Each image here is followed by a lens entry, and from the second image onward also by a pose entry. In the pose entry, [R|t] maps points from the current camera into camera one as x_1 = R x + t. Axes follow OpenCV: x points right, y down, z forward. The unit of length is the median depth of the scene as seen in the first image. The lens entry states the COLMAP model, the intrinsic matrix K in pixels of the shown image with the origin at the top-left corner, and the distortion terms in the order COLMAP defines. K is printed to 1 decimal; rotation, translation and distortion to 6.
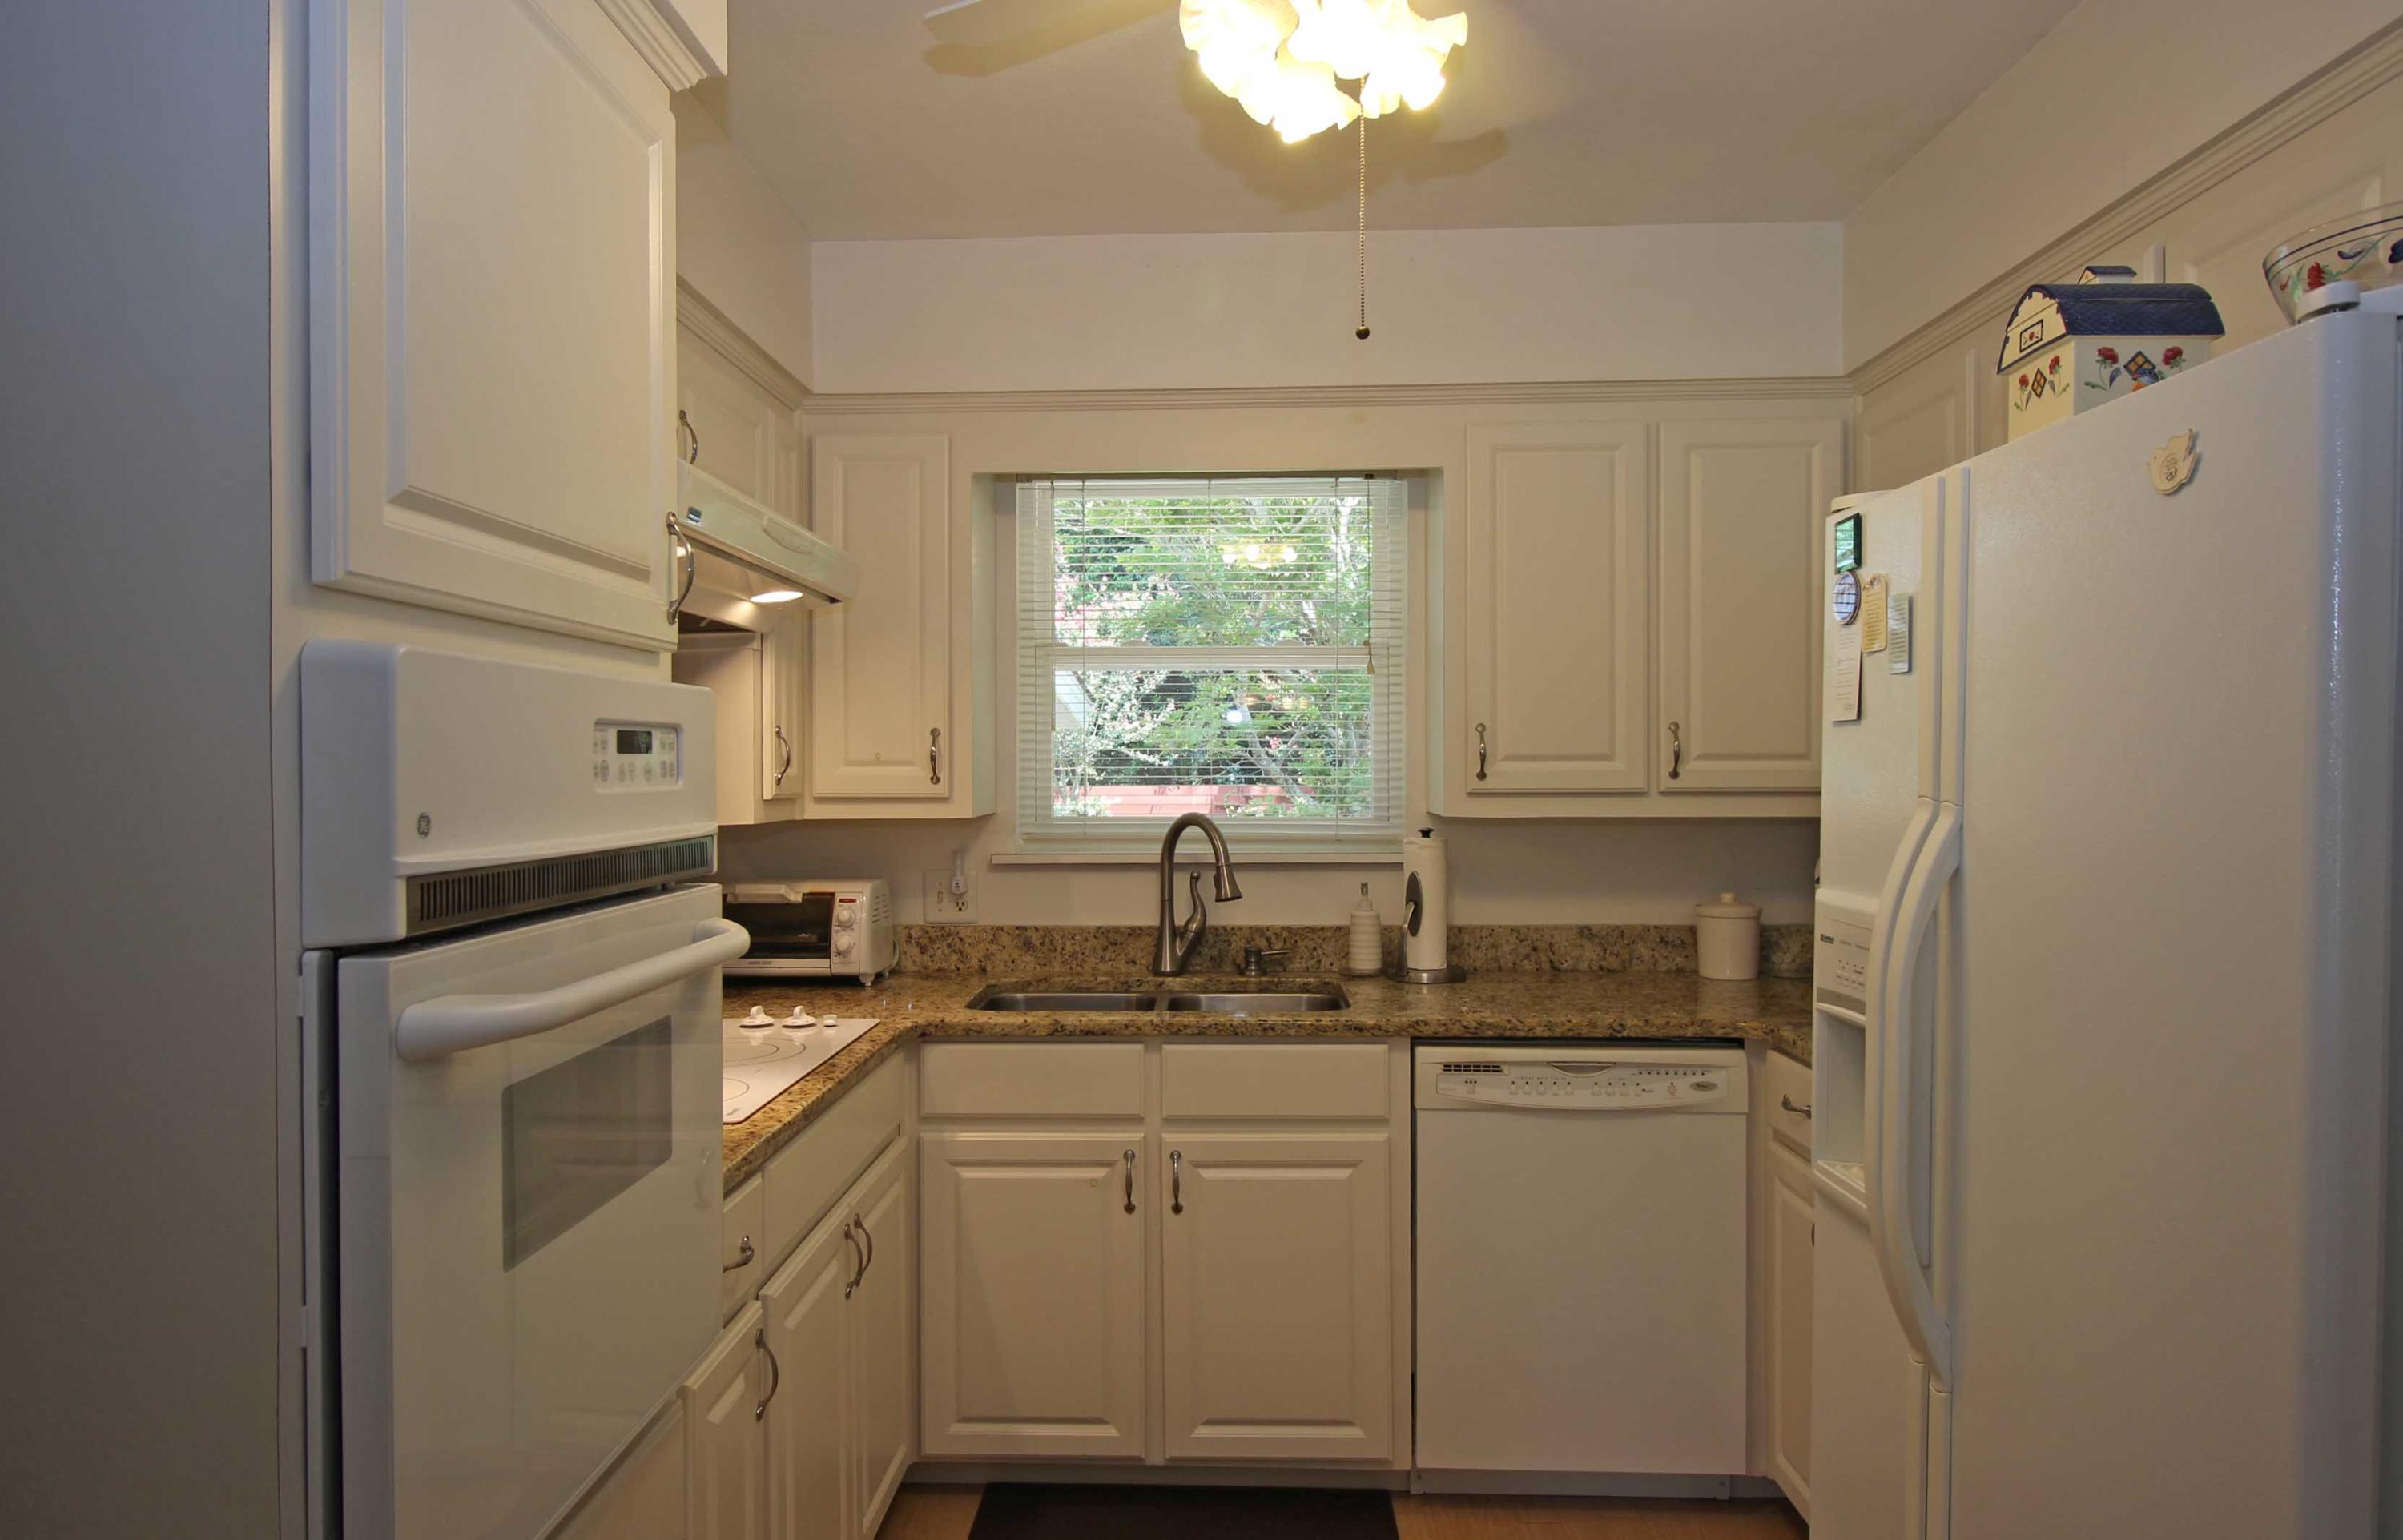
lens RADIAL K [[1442.0, 0, 1178.3], [0, 1442.0, 780.8], [0, 0, 1]] dist [0.004743, 0.000354]
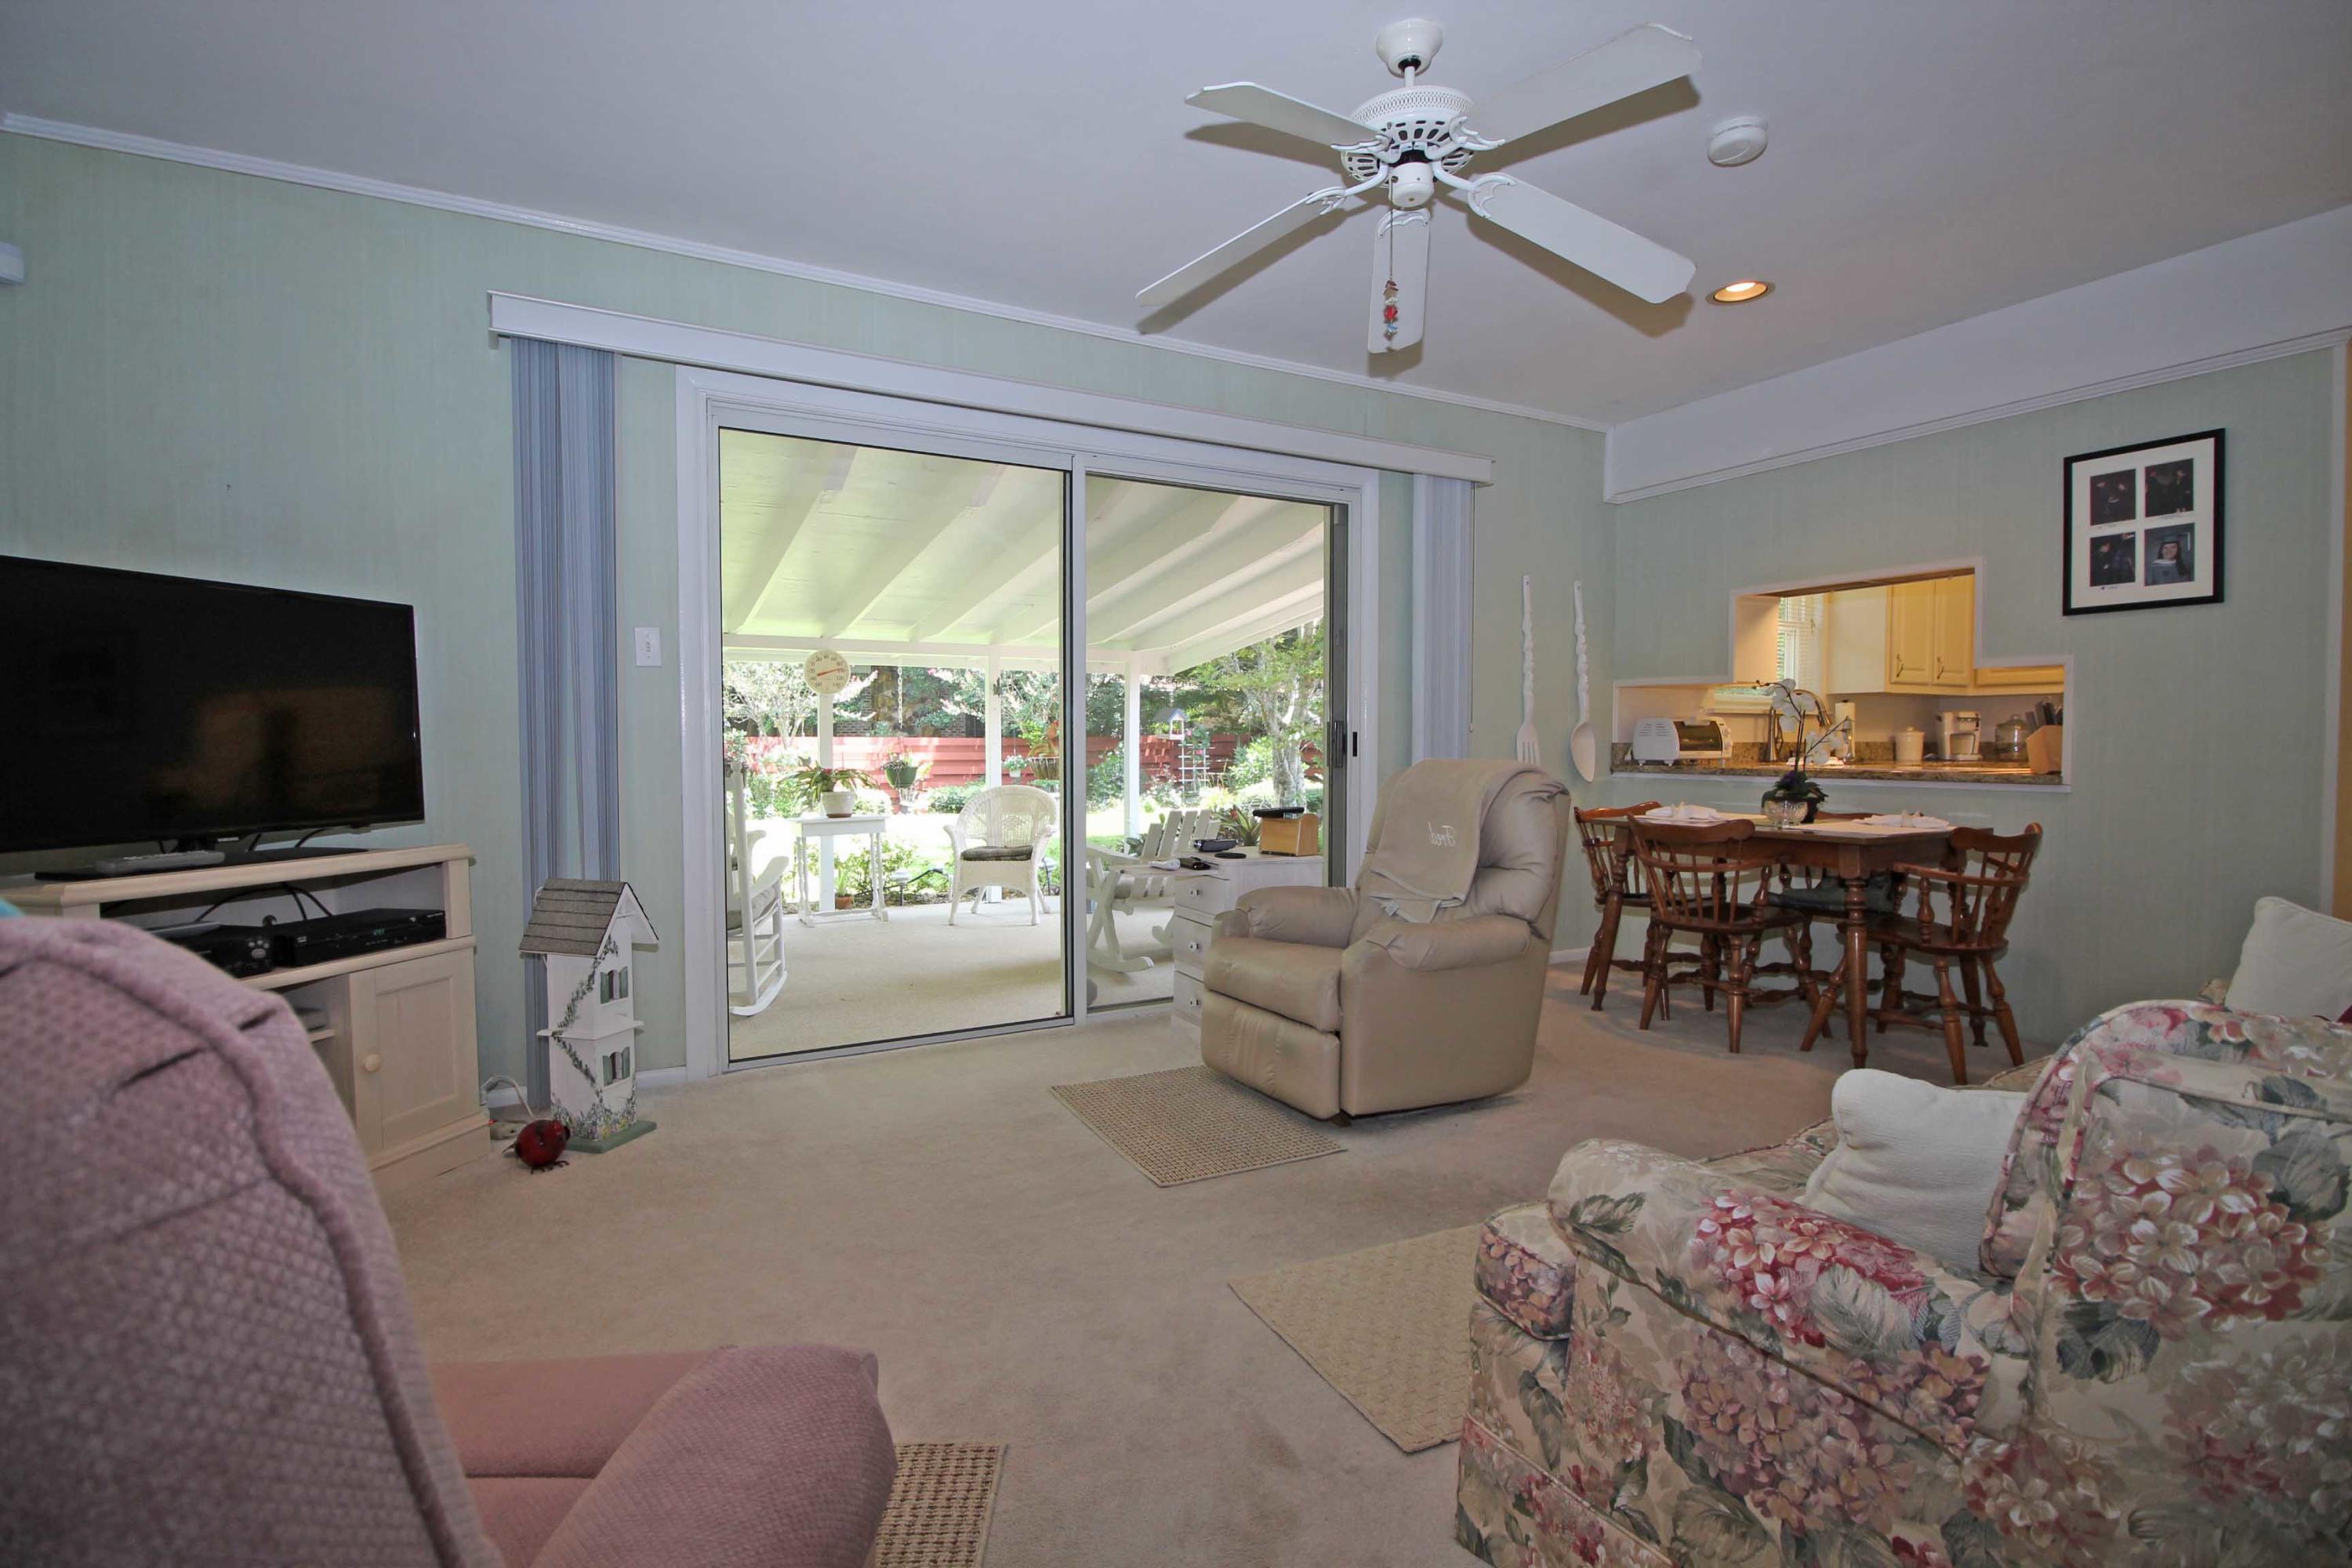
lens RADIAL K [[1084.3, 0, 1176.0], [0, 1084.3, 784.0], [0, 0, 1]] dist [-0.001872, -0.013216]
pose [[0.860562, -0.016810, 0.509068, -1.785487], [0.002437, 0.999580, 0.028888, 0.124909], [-0.509340, -0.023619, 0.860241, 0.015049]]
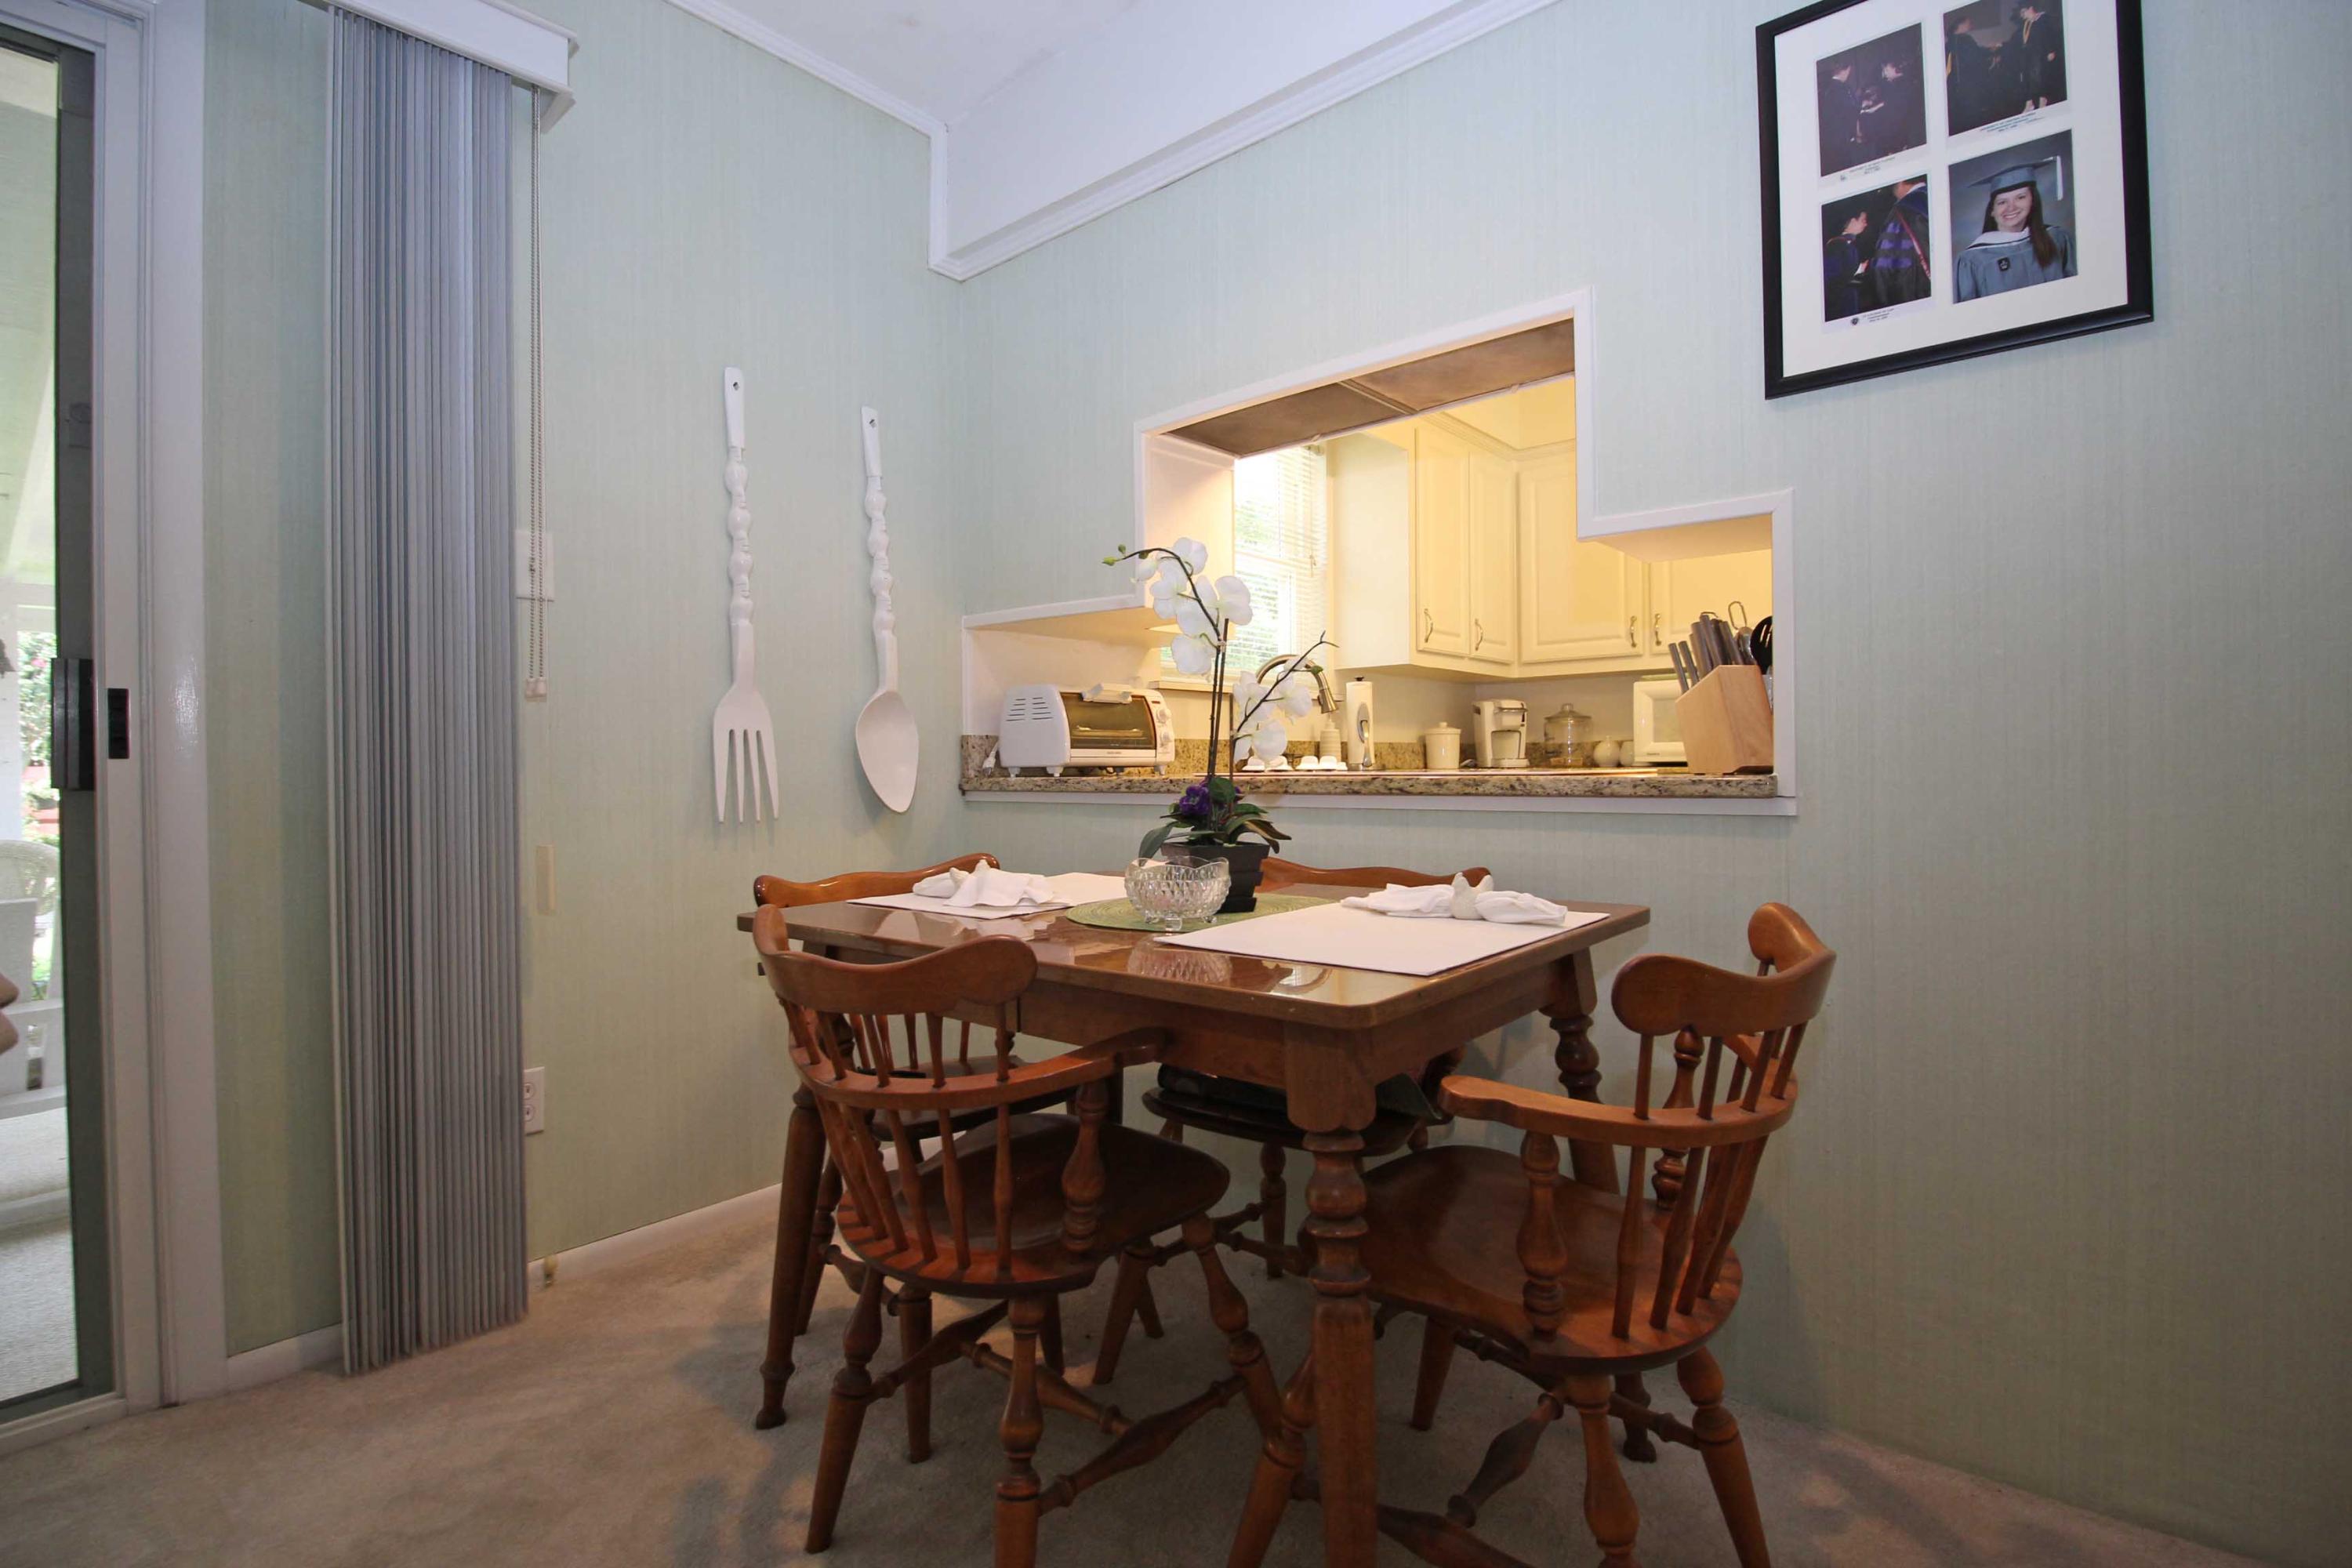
lens RADIAL K [[1078.5, 0, 1161.6], [0, 1078.5, 774.7], [0, 0, 1]] dist [-0.002006, -0.012955]
pose [[0.635370, -0.009313, 0.772151, -0.935162], [0.016342, 0.999865, -0.001388, 0.146786], [-0.772035, 0.013500, 0.635437, 0.428095]]
